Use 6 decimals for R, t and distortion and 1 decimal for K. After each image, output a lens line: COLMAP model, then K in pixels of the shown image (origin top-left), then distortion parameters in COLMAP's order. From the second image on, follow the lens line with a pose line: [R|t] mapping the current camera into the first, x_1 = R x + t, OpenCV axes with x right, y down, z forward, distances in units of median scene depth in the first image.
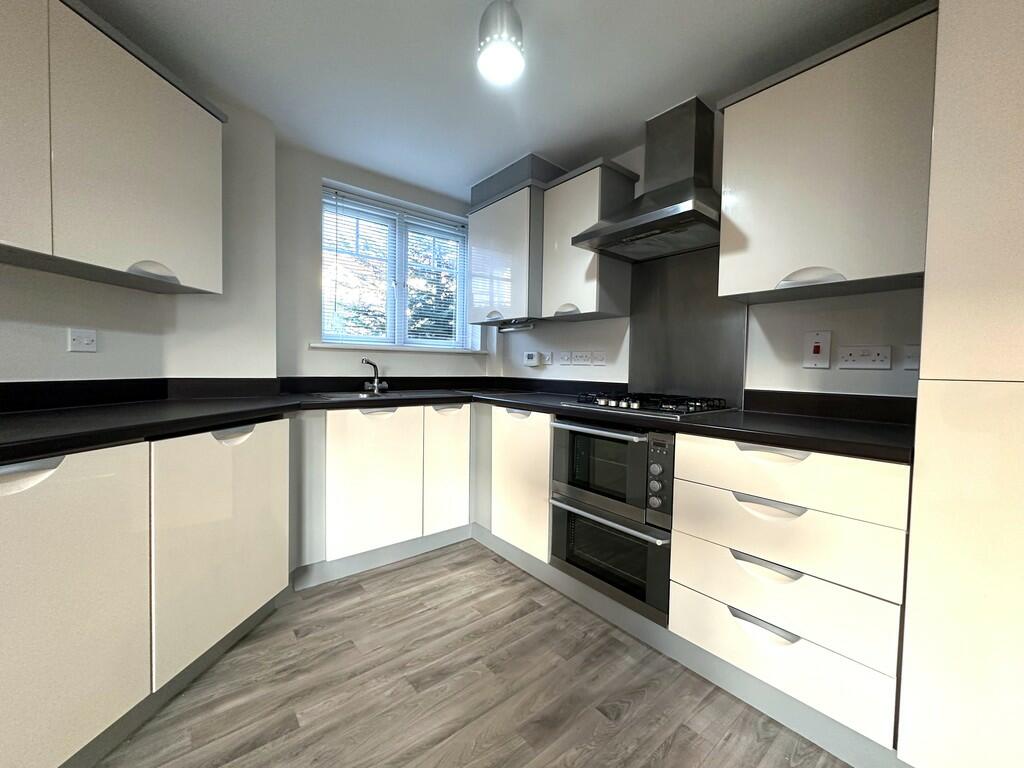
lens RADIAL K [[407.8, 0, 511.9], [0, 407.8, 383.5], [0, 0, 1]] dist [-0.000267, 0.000019]
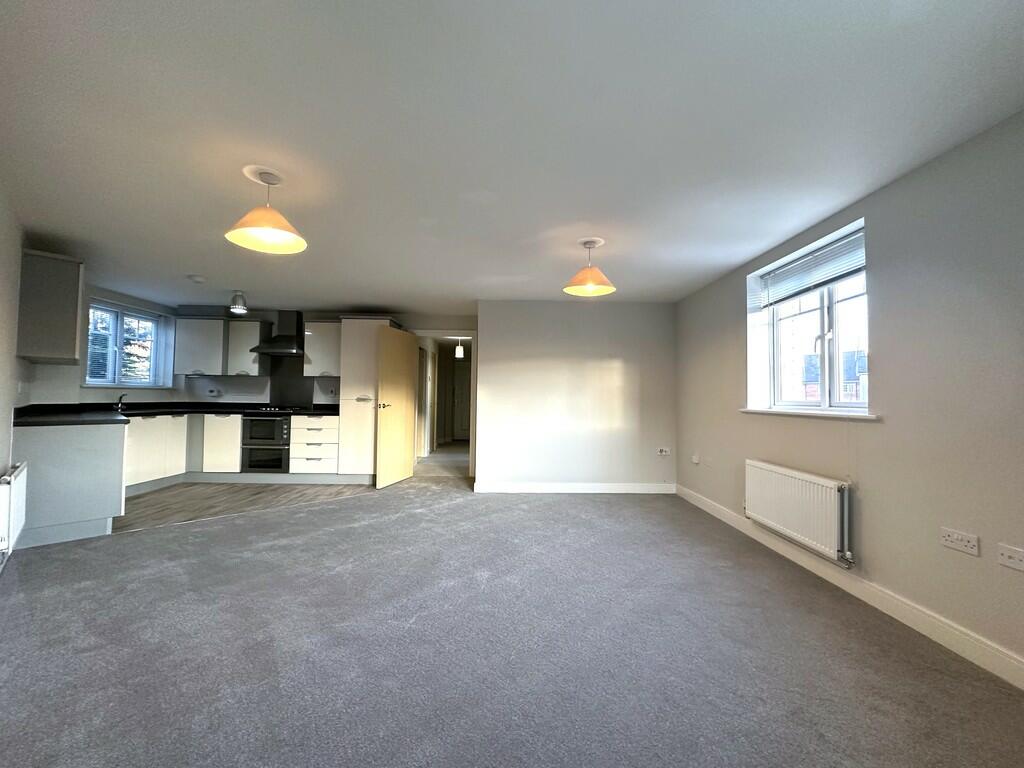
lens RADIAL K [[407.8, 0, 511.4], [0, 407.8, 385.6], [0, 0, 1]] dist [-0.000267, 0.000019]
pose [[0.621072, 0.013511, 0.783637, -0.943532], [0.028744, 0.998786, -0.040001, 0.044432], [-0.783226, 0.047368, 0.619930, -2.145832]]
